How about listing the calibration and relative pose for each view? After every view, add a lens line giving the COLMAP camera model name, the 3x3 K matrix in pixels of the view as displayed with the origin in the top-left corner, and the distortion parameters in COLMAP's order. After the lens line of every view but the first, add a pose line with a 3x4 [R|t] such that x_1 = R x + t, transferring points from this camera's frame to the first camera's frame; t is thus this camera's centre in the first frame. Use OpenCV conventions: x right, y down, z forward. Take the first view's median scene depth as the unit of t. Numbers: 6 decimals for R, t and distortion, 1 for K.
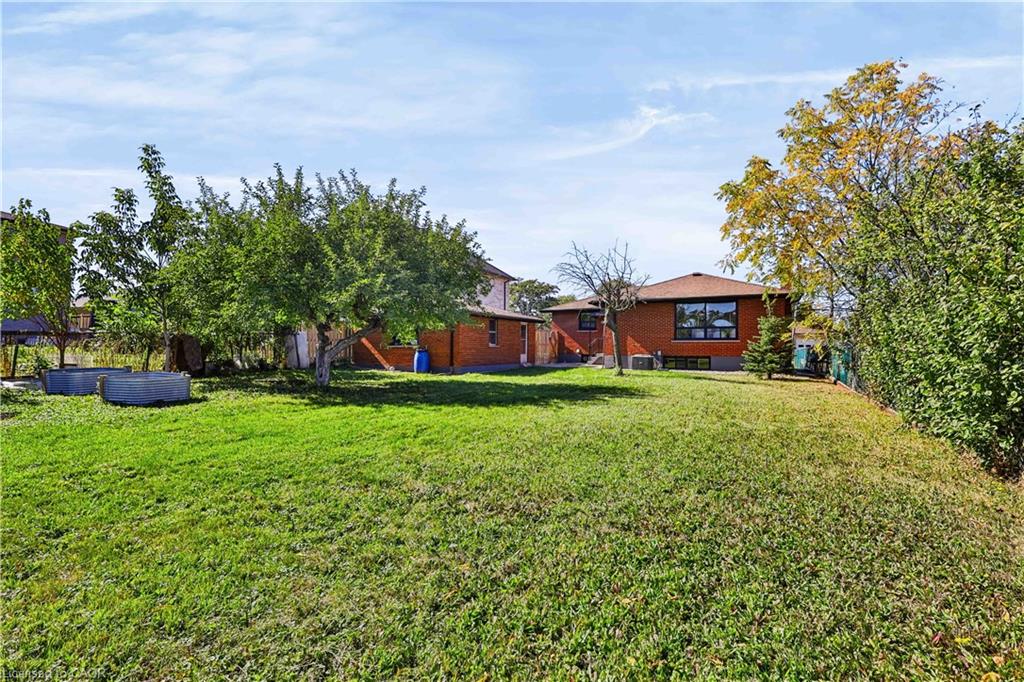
lens RADIAL K [[508.2, 0, 515.5], [0, 508.2, 338.2], [0, 0, 1]] dist [0.001324, 0.001045]
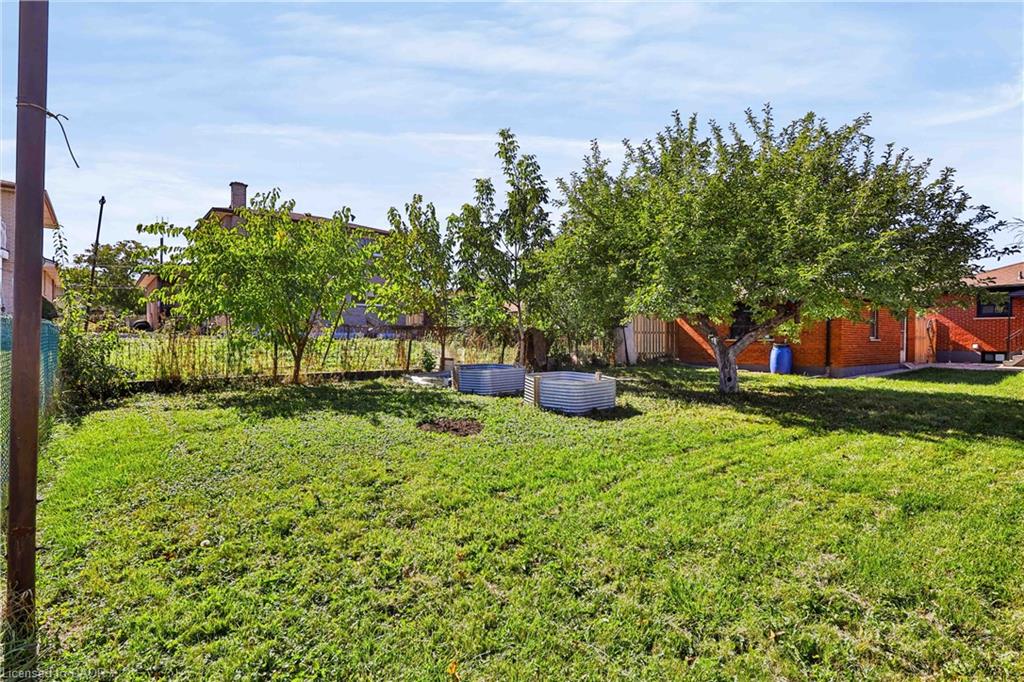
lens RADIAL K [[508.2, 0, 507.6], [0, 508.2, 341.8], [0, 0, 1]] dist [0.001324, 0.001045]
pose [[0.902045, 0.002202, -0.431637, -0.307633], [0.007380, 0.999762, 0.020523, -0.001600], [0.431579, -0.021698, 0.901814, 0.138488]]
